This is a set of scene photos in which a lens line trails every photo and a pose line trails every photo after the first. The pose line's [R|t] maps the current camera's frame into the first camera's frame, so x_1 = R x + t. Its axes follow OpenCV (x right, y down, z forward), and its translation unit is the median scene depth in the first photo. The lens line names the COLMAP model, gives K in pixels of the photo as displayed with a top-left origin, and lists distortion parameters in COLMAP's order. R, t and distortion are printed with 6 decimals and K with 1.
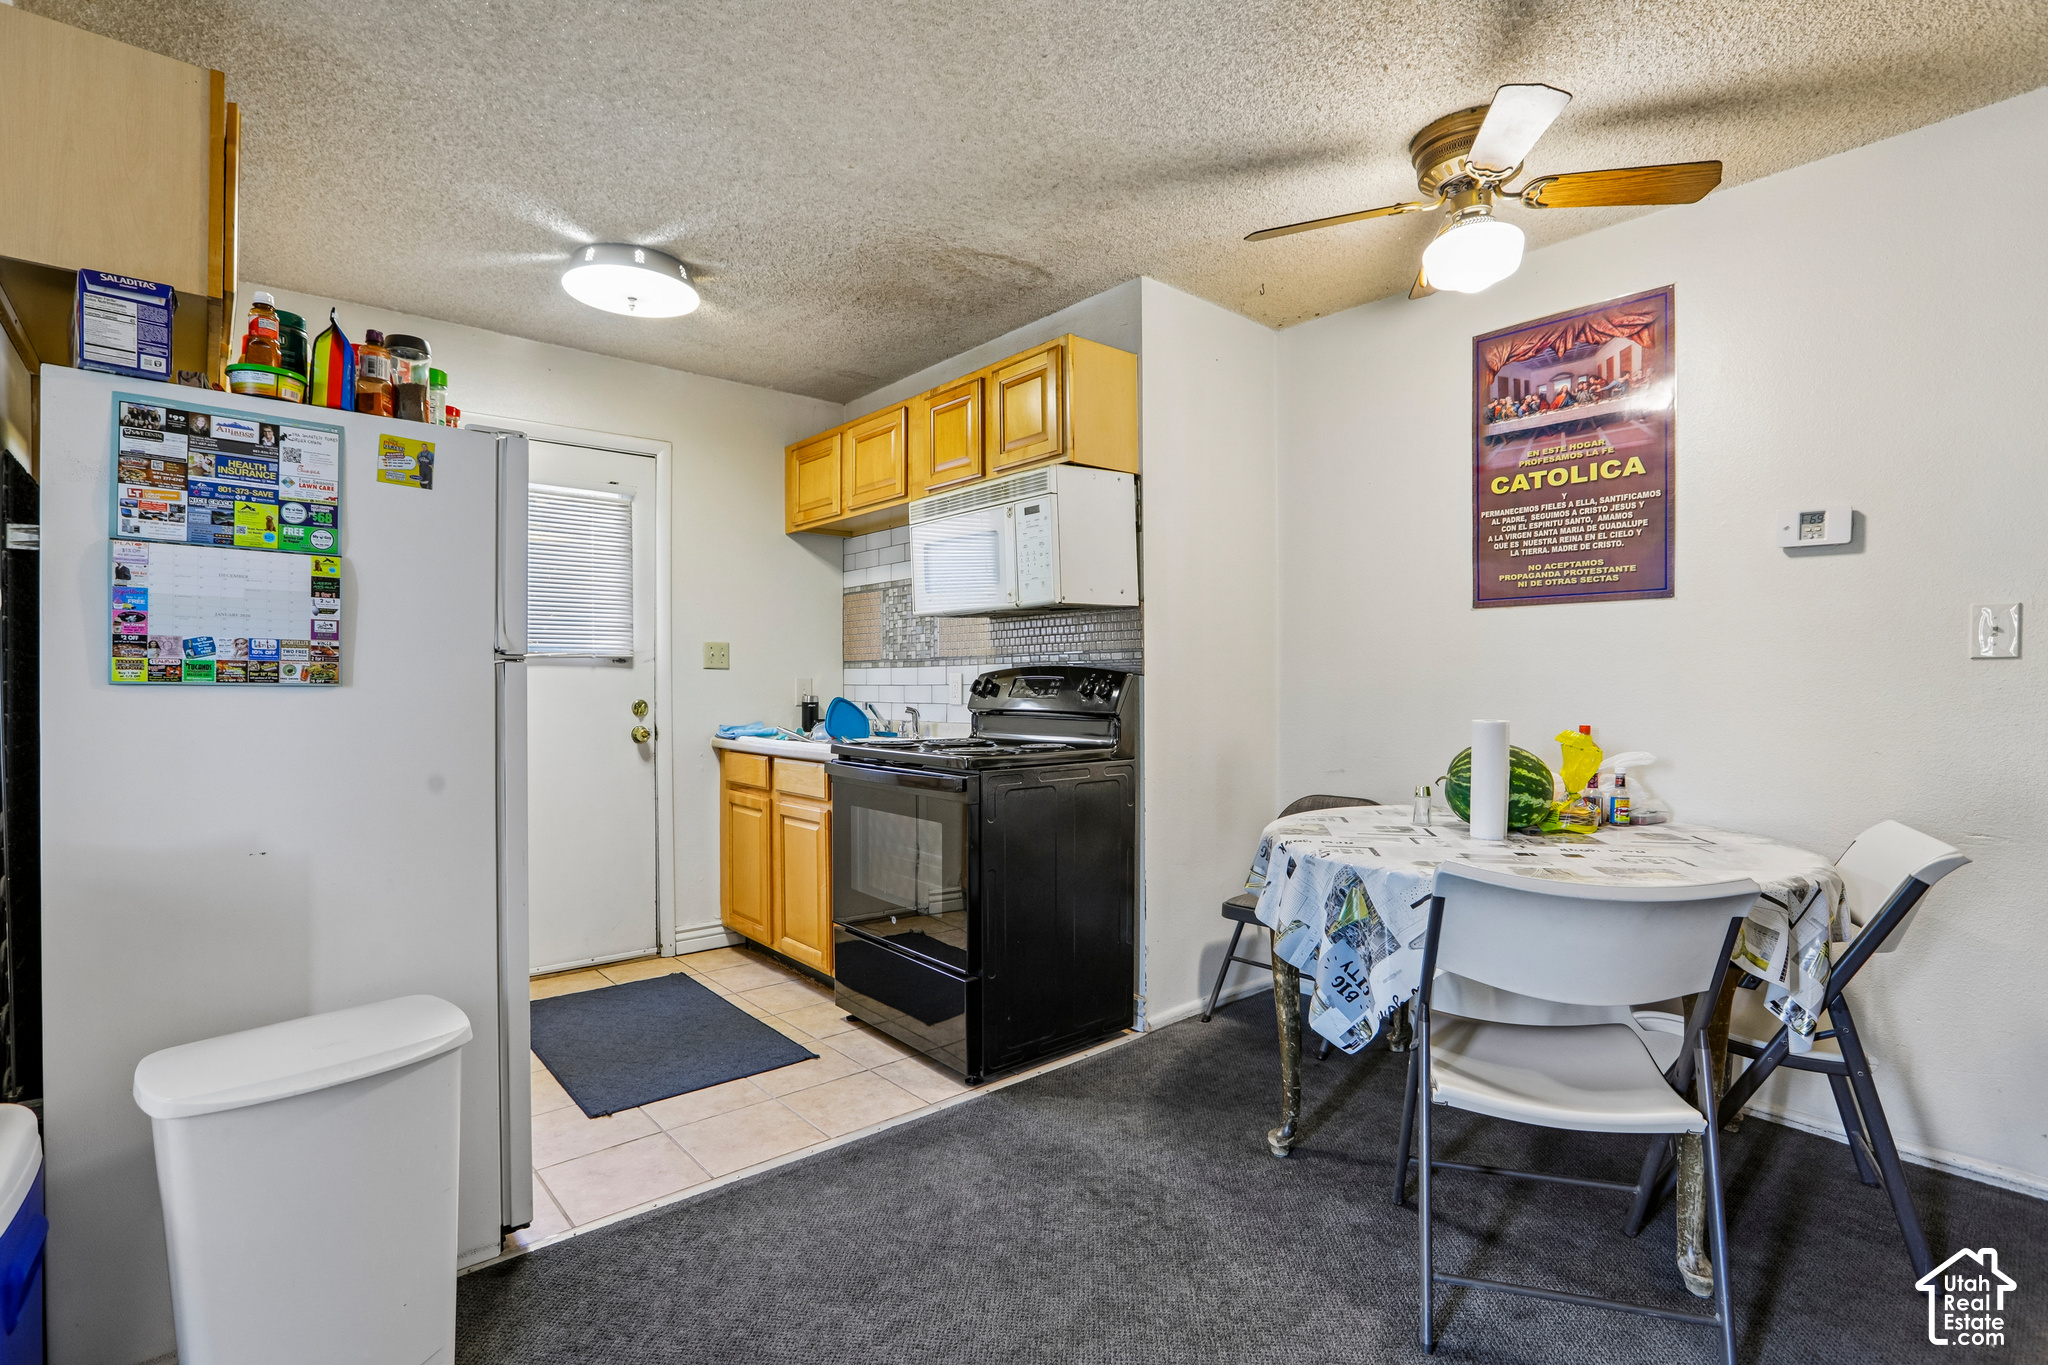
lens RADIAL K [[964.1, 0, 1024.4], [0, 964.1, 695.2], [0, 0, 1]] dist [-0.062019, 0.036871]
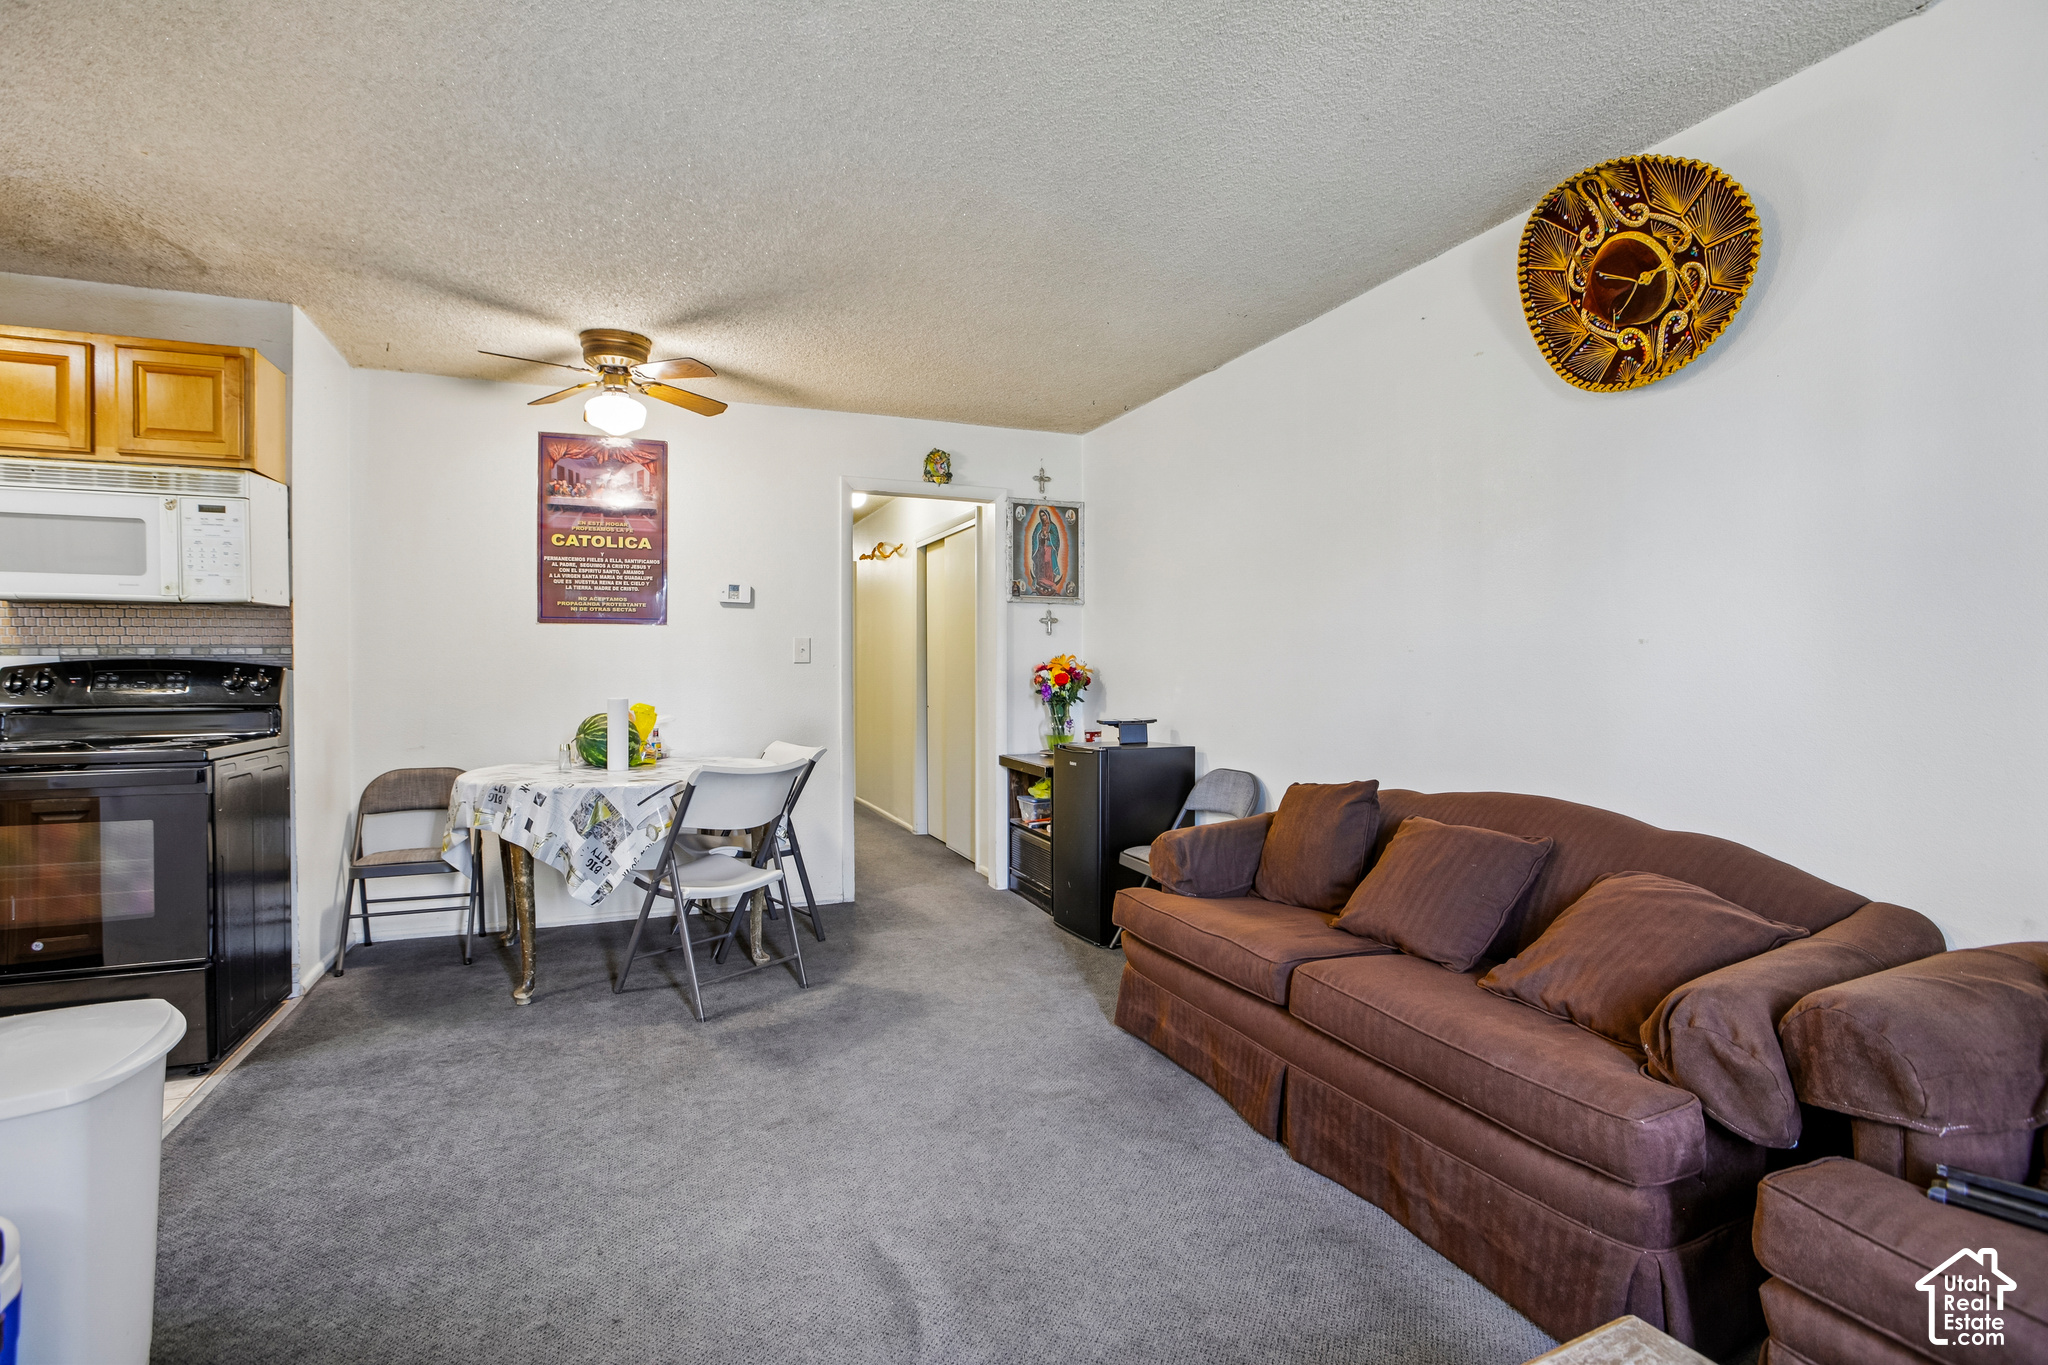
lens RADIAL K [[939.6, 0, 1024.0], [0, 939.6, 682.5], [0, 0, 1]] dist [0.000612, 0.000235]
pose [[0.314375, -0.010907, 0.949236, -0.681280], [0.016881, 0.999840, 0.005898, 0.001915], [-0.949149, 0.014170, 0.314509, -0.137432]]
